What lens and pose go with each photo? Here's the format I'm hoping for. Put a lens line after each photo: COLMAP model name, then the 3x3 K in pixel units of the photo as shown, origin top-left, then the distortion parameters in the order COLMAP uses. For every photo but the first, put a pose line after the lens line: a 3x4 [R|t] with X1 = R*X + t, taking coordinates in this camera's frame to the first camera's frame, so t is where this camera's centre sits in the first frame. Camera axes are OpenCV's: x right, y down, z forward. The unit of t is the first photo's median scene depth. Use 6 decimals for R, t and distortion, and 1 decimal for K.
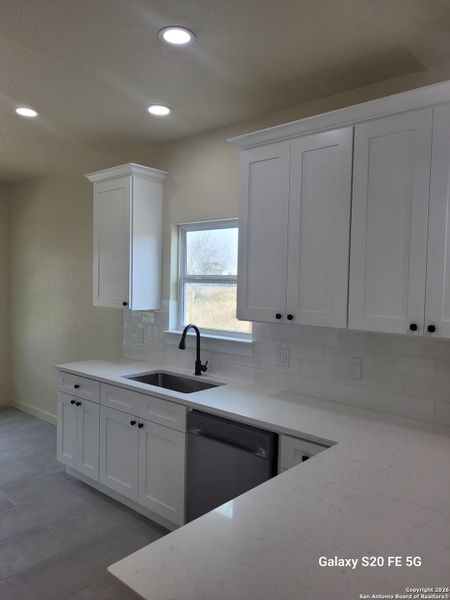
lens RADIAL K [[452.1, 0, 228.5], [0, 452.1, 302.3], [0, 0, 1]] dist [0.031677, 0.004131]
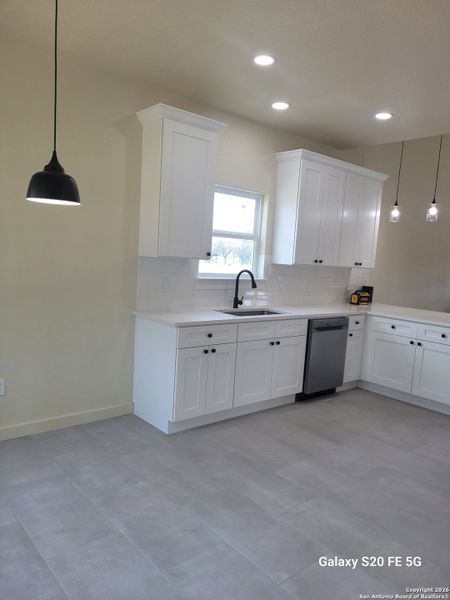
lens RADIAL K [[452.1, 0, 228.9], [0, 452.1, 306.5], [0, 0, 1]] dist [0.031677, 0.004131]
pose [[0.137763, -0.124647, 0.982591, -1.363366], [-0.018975, 0.991535, 0.128442, -0.012662], [-0.990283, -0.036339, 0.134232, 0.842911]]
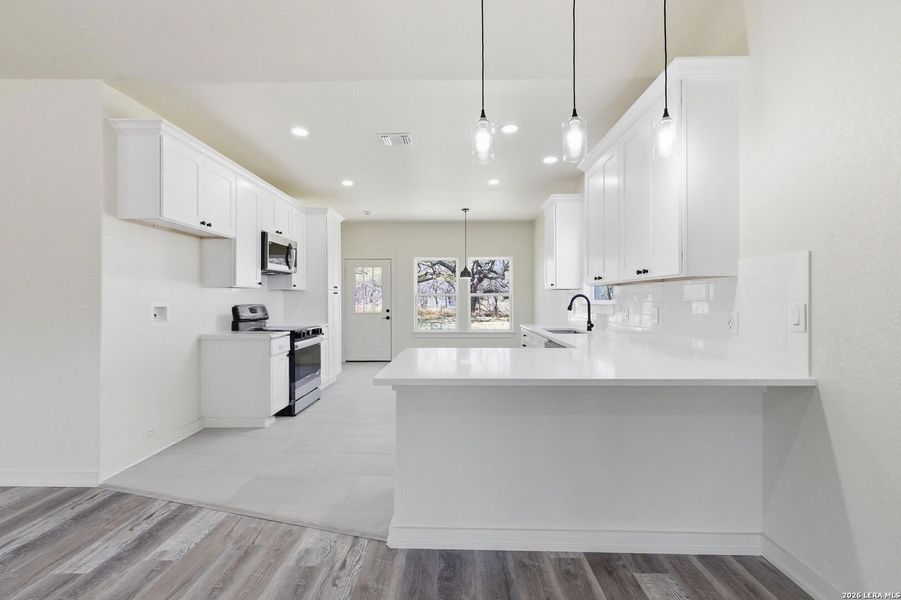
lens RADIAL K [[381.7, 0, 449.7], [0, 381.7, 301.0], [0, 0, 1]] dist [0.004709, -0.000929]
pose [[0.643866, -0.019316, -0.764895, 0.573520], [-0.017338, 0.999056, -0.039824, 0.122802], [0.764942, 0.038903, 0.642923, -0.114418]]
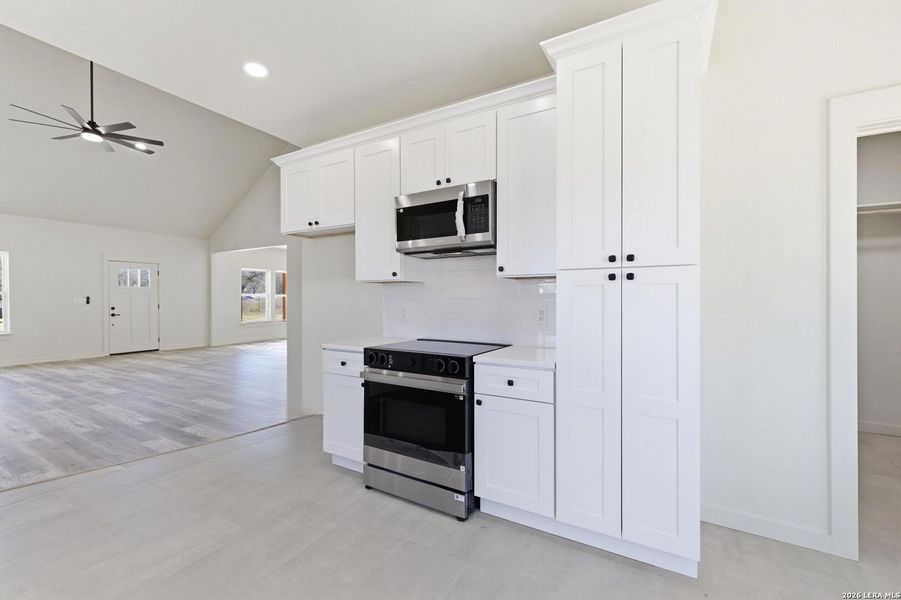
lens RADIAL K [[381.7, 0, 452.3], [0, 381.7, 299.7], [0, 0, 1]] dist [0.004709, -0.000929]
pose [[-0.982150, -0.021077, -0.186917, -0.677859], [-0.029418, 0.998686, 0.041960, 0.049020], [0.185787, 0.046710, -0.981479, 1.028530]]
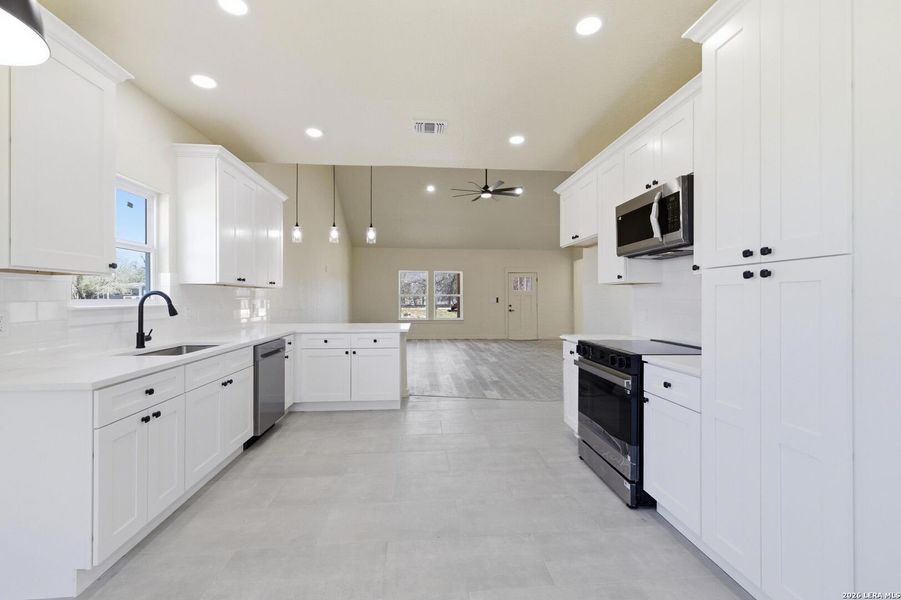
lens RADIAL K [[381.7, 0, 450.6], [0, 381.7, 297.6], [0, 0, 1]] dist [0.004709, -0.000929]
pose [[-0.718663, -0.019873, 0.695074, -1.042687], [0.014520, 0.998945, 0.043573, 0.035766], [-0.695207, 0.041407, -0.717616, 1.114959]]
